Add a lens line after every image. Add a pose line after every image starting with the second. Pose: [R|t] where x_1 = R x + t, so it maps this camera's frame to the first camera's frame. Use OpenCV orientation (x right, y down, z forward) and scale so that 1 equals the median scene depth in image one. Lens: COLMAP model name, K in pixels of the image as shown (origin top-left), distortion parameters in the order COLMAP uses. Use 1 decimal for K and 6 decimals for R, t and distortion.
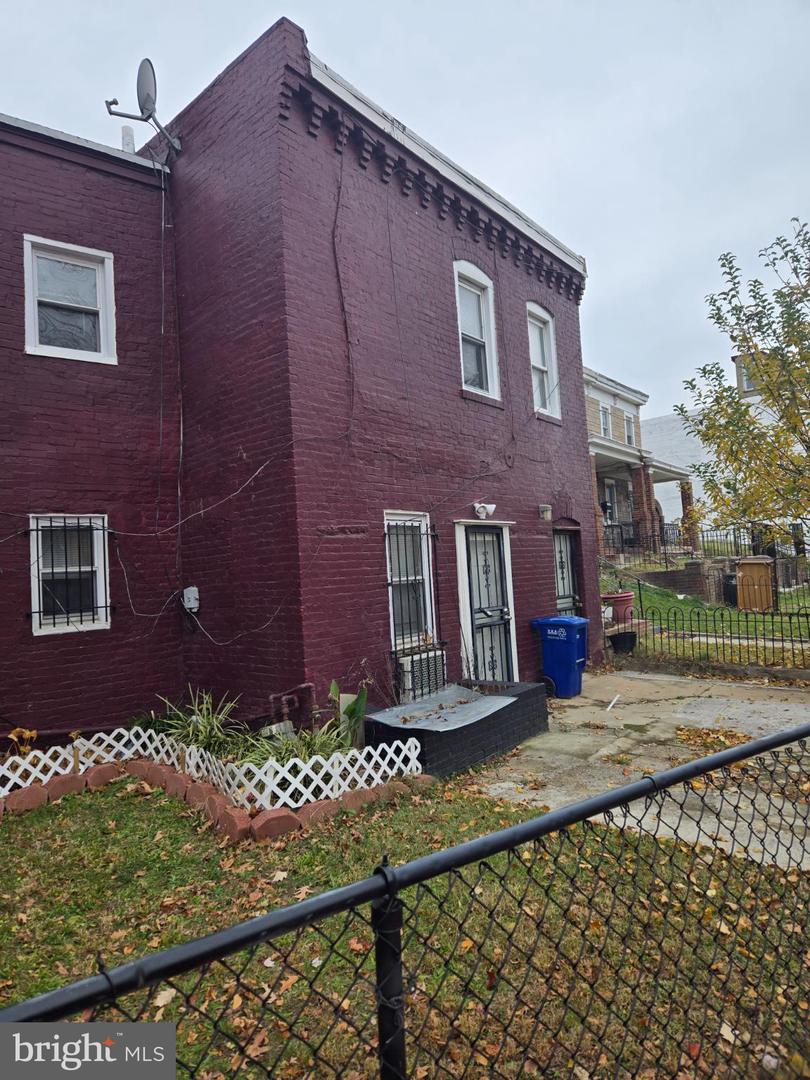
lens RADIAL K [[741.6, 0, 405.8], [0, 741.6, 508.6], [0, 0, 1]] dist [0.066874, -0.000571]
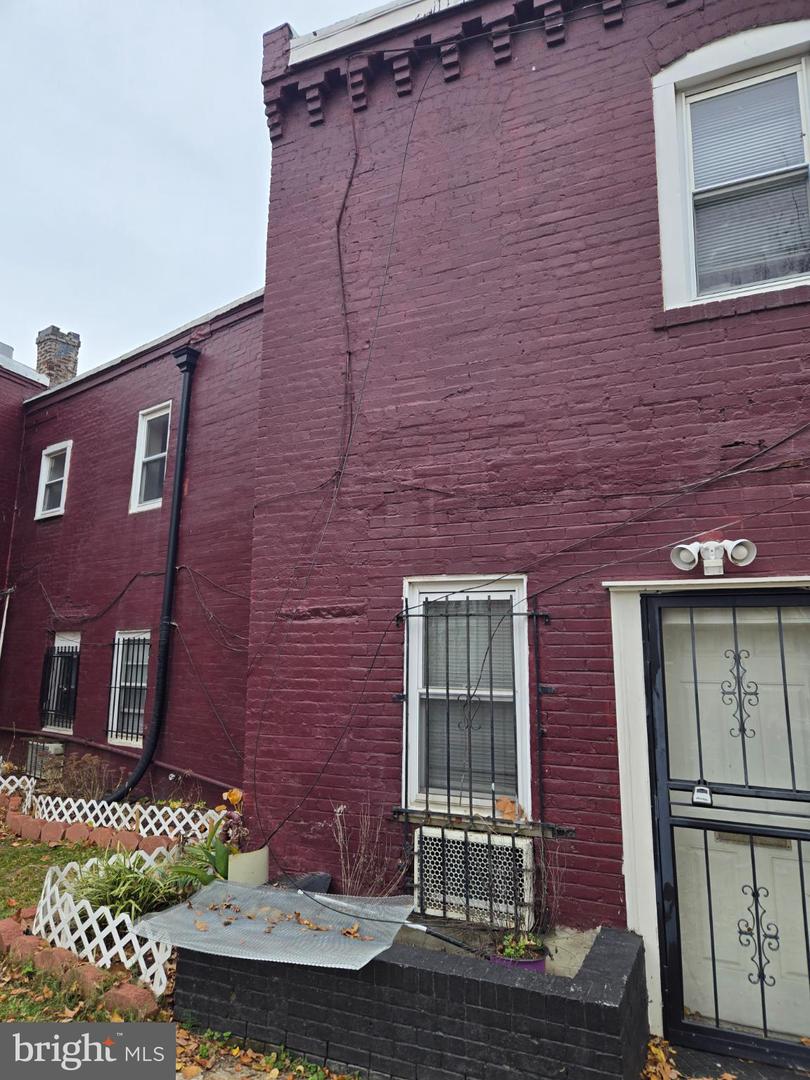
lens RADIAL K [[731.7, 0, 388.4], [0, 731.7, 538.9], [0, 0, 1]] dist [0.076489, -0.068862]
pose [[0.197270, -0.116516, -0.973401, 0.610369], [0.052699, 0.992737, -0.108150, 0.036900], [0.978932, -0.029963, 0.201977, 0.891218]]
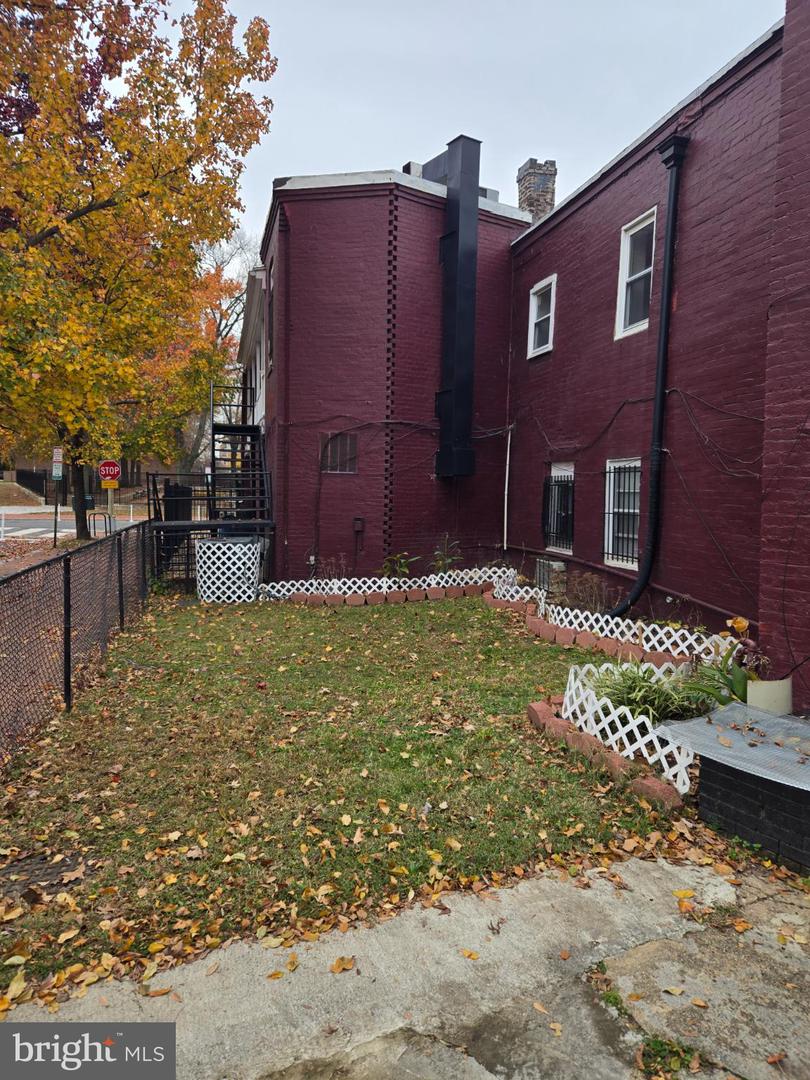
lens RADIAL K [[723.3, 0, 399.4], [0, 723.3, 533.1], [0, 0, 1]] dist [0.073814, -0.062522]
pose [[-0.405126, 0.097336, -0.909065, 0.594006], [0.082933, 0.994130, 0.069485, 0.041636], [0.910492, -0.047241, -0.410821, 0.870903]]
